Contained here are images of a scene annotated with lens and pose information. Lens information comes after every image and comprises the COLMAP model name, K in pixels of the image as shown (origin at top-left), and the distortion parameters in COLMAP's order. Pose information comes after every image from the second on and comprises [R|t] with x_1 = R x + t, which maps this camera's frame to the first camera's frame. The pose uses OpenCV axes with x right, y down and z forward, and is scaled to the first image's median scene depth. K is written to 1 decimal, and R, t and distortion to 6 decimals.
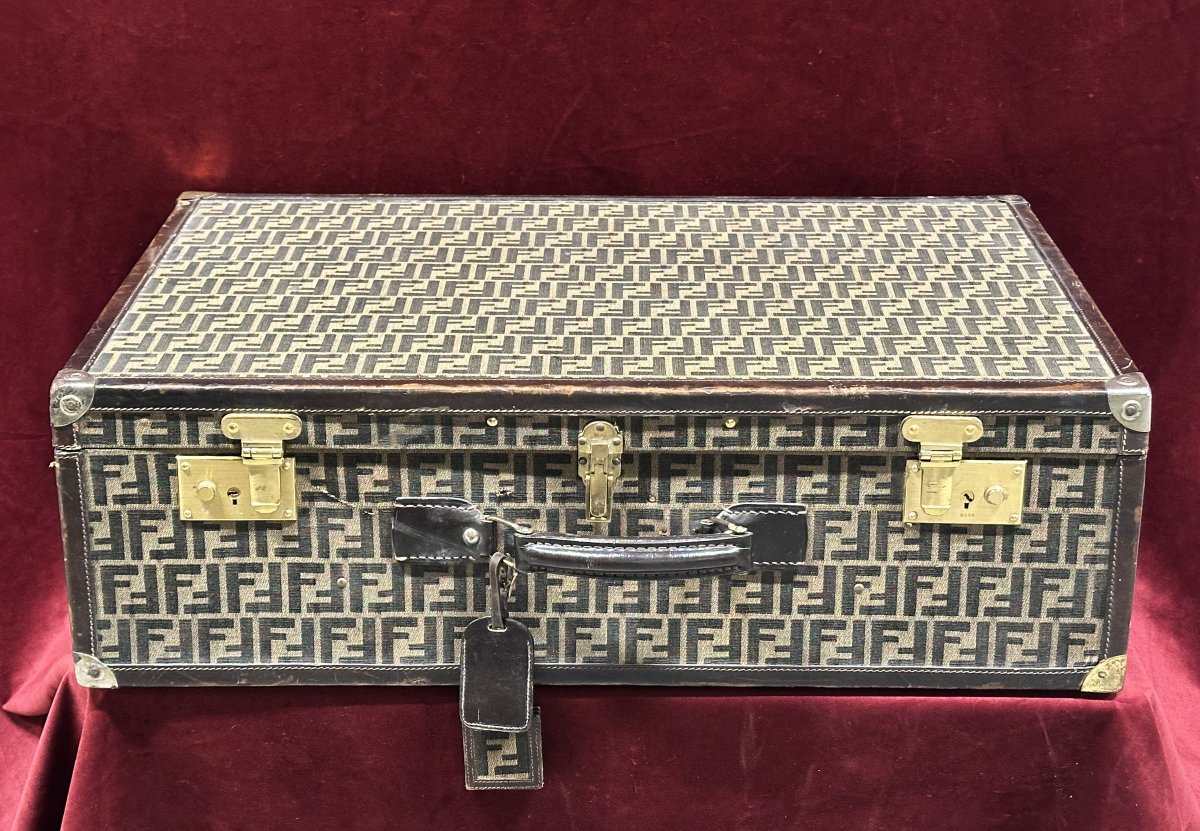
lens RADIAL K [[1905.6, 0, 552.9], [0, 1905.6, 369.2], [0, 0, 1]] dist [0.071997, -0.035895]
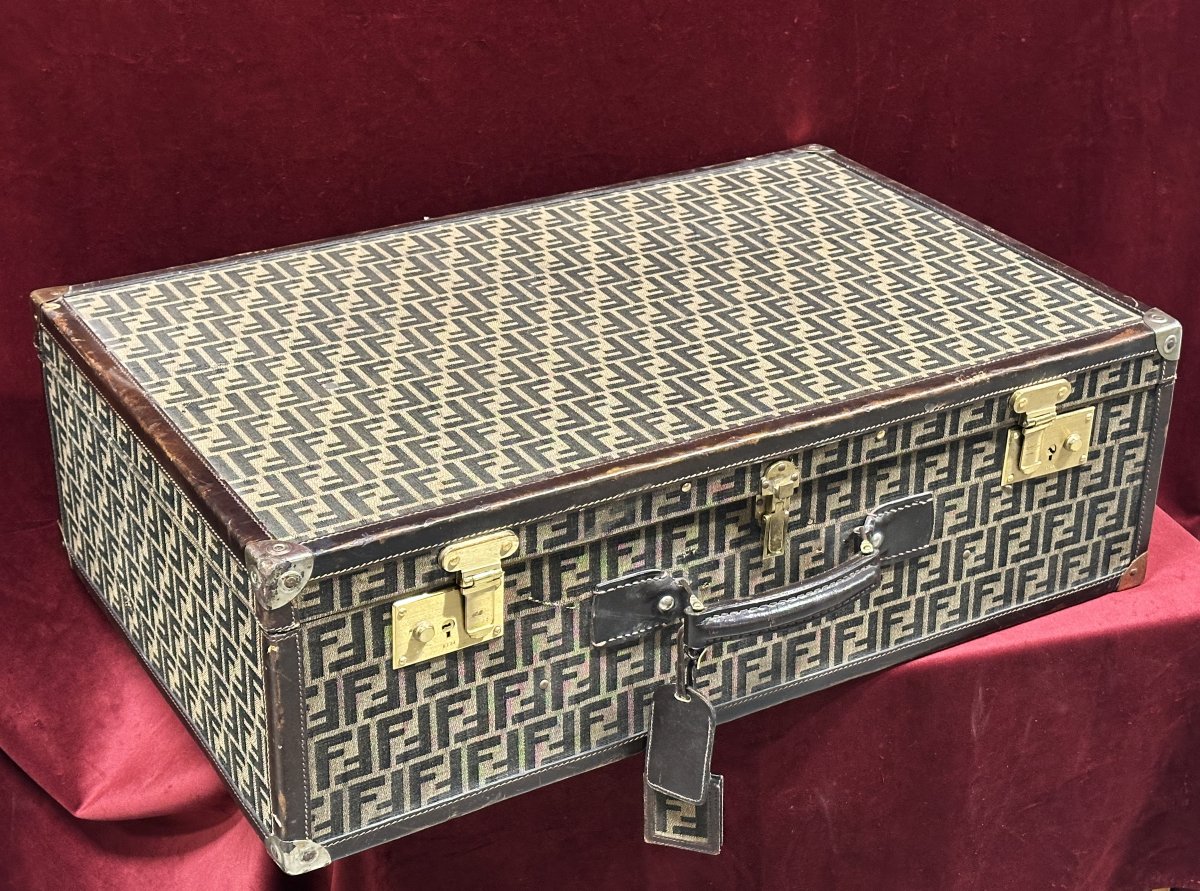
lens RADIAL K [[1960.5, 0, 584.4], [0, 1960.5, 528.7], [0, 0, 1]] dist [0.124977, -0.848242]
pose [[0.853672, -0.245131, 0.459515, -0.529274], [0.174977, 0.966015, 0.190260, -0.147744], [-0.490537, -0.082015, 0.867552, 0.147549]]
